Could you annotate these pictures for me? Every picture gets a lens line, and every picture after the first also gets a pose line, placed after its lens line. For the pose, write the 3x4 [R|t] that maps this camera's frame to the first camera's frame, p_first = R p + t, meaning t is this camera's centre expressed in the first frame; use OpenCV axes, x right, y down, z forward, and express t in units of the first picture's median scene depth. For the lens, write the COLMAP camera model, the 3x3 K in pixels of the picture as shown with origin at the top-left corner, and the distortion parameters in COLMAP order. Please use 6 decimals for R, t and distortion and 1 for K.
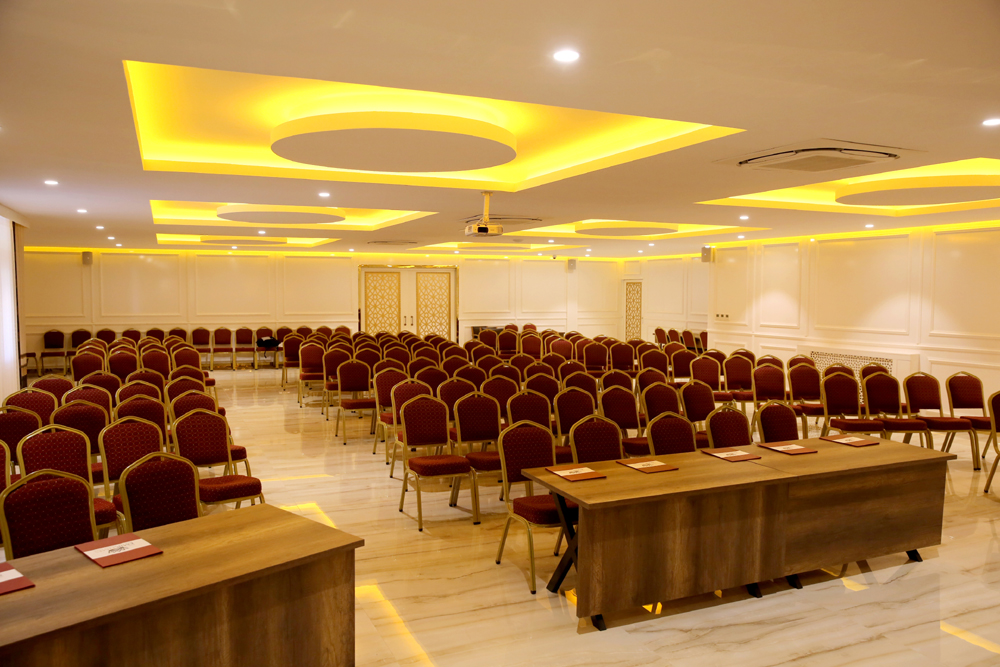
lens RADIAL K [[753.1, 0, 503.1], [0, 753.1, 334.4], [0, 0, 1]] dist [-0.061471, 0.052329]
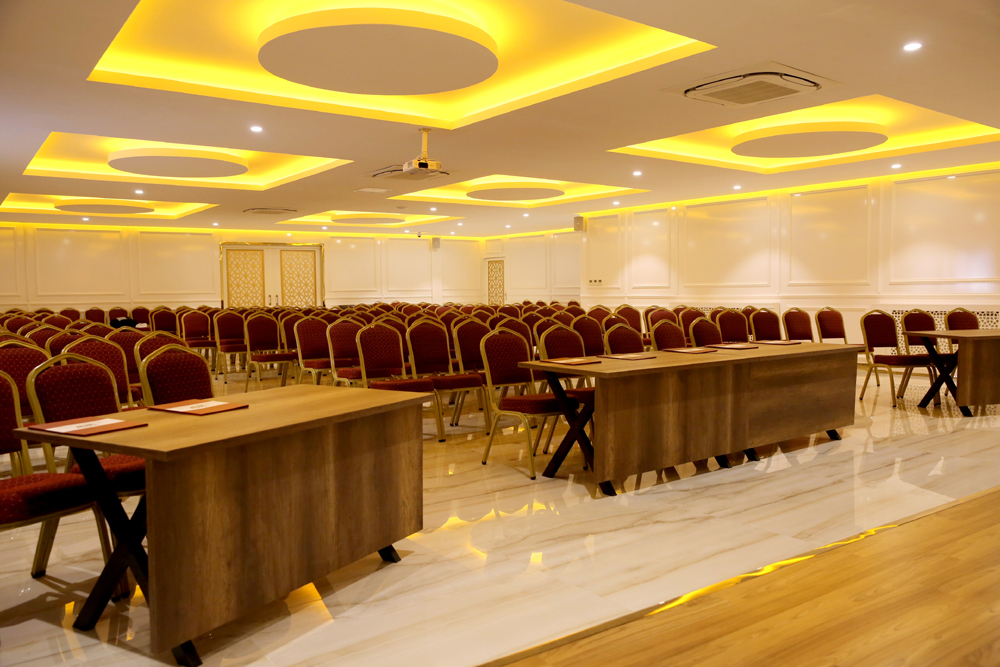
lens RADIAL K [[753.1, 0, 500.4], [0, 753.1, 332.5], [0, 0, 1]] dist [-0.061471, 0.052329]
pose [[0.975685, -0.027391, 0.217460, -0.174235], [0.027642, 0.999616, 0.001891, 0.102377], [-0.217428, 0.004166, 0.976067, -0.021532]]
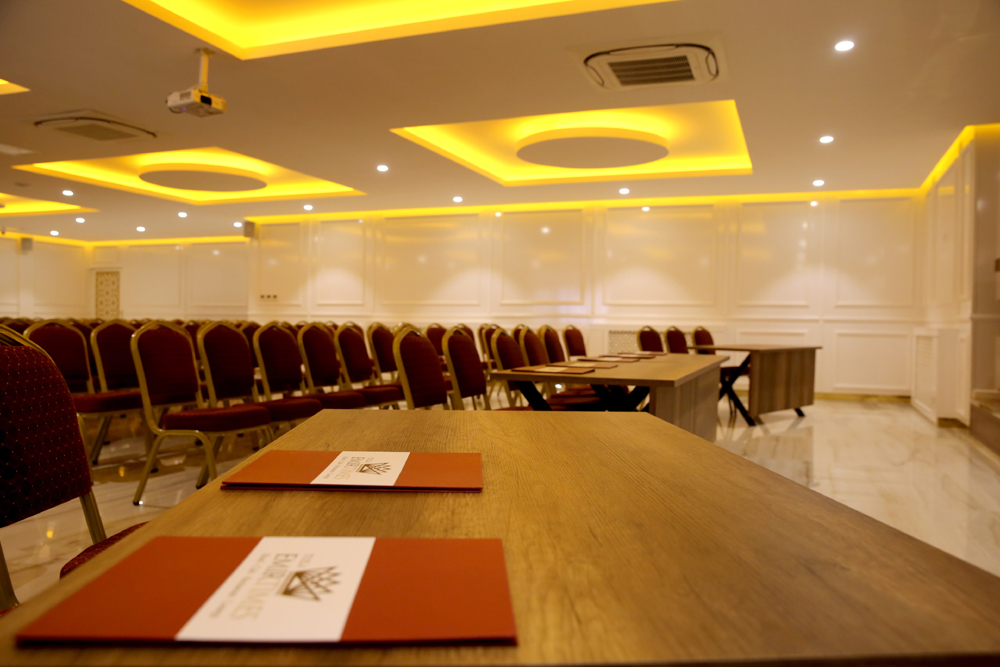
lens RADIAL K [[753.1, 0, 494.9], [0, 753.1, 332.0], [0, 0, 1]] dist [-0.061471, 0.052329]
pose [[0.716241, -0.002260, 0.697849, -0.369292], [0.027830, 0.999292, -0.025327, 0.121209], [-0.697298, 0.037561, 0.715797, 0.356432]]
